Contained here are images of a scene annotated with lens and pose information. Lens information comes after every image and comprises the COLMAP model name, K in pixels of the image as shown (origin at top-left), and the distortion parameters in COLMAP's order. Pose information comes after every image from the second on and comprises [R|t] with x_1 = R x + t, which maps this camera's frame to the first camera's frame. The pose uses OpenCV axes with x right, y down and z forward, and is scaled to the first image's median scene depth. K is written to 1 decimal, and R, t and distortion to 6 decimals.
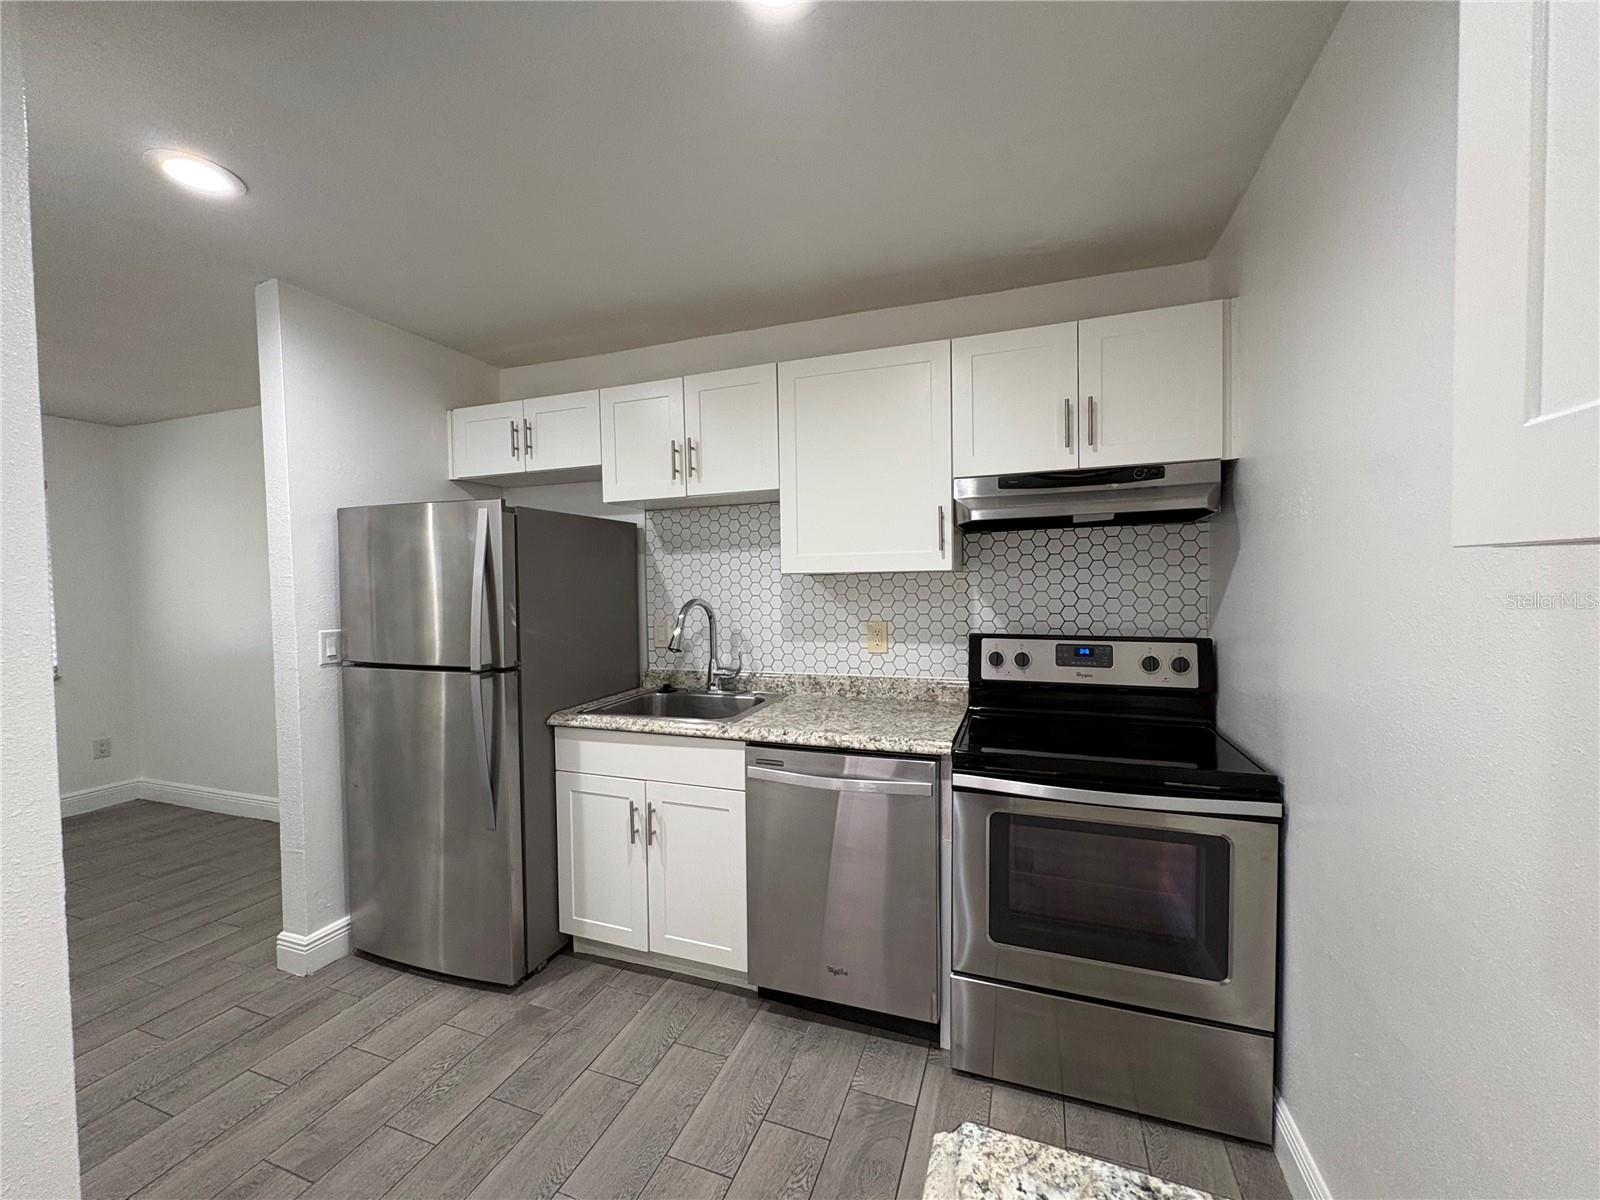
lens RADIAL K [[636.3, 0, 800.0], [0, 636.3, 601.5], [0, 0, 1]] dist [-0.000110, 0.000440]
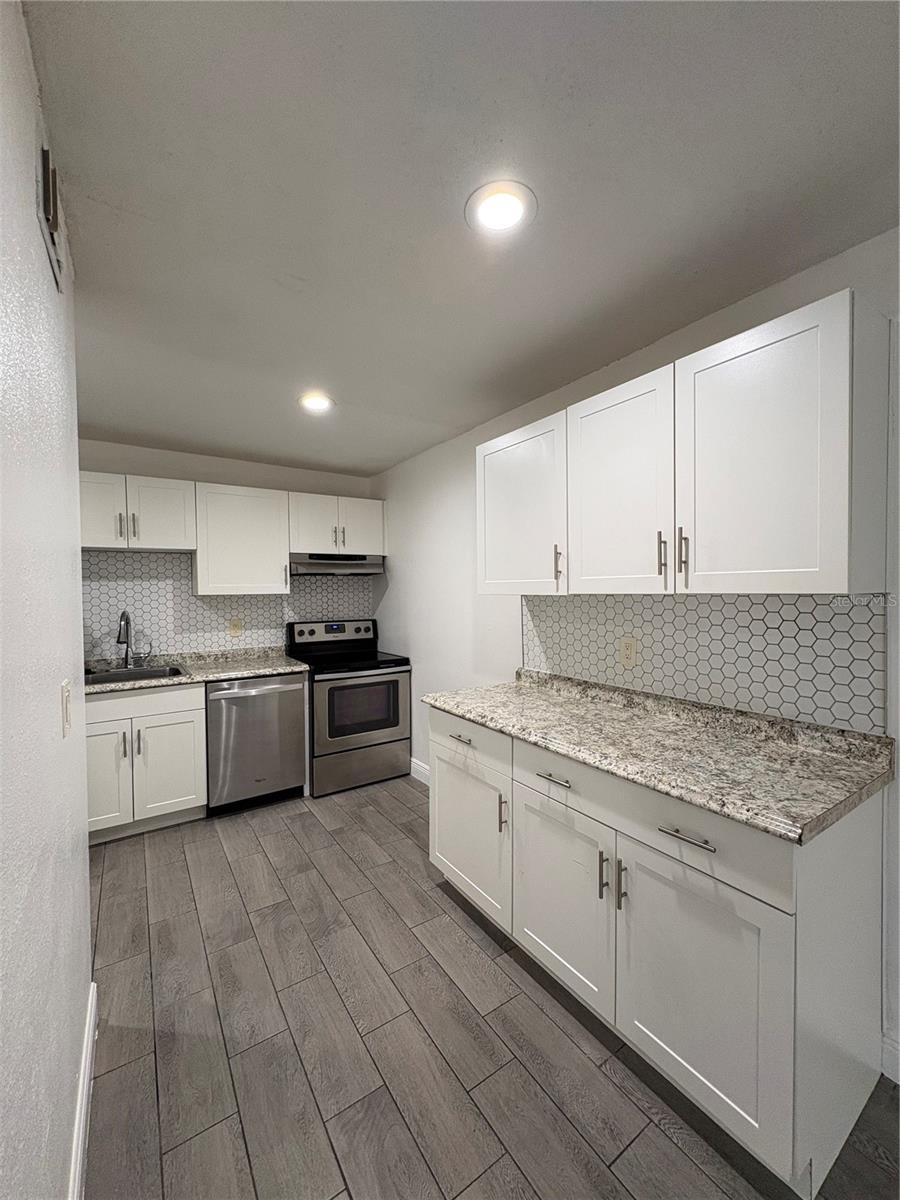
lens RADIAL K [[477.2, 0, 451.8], [0, 477.2, 600.4], [0, 0, 1]] dist [-0.000110, 0.000440]
pose [[0.587235, -0.010156, 0.809353, -0.762501], [0.030791, 0.999478, -0.009800, 0.008220], [-0.808831, 0.030676, 0.587241, -0.434304]]
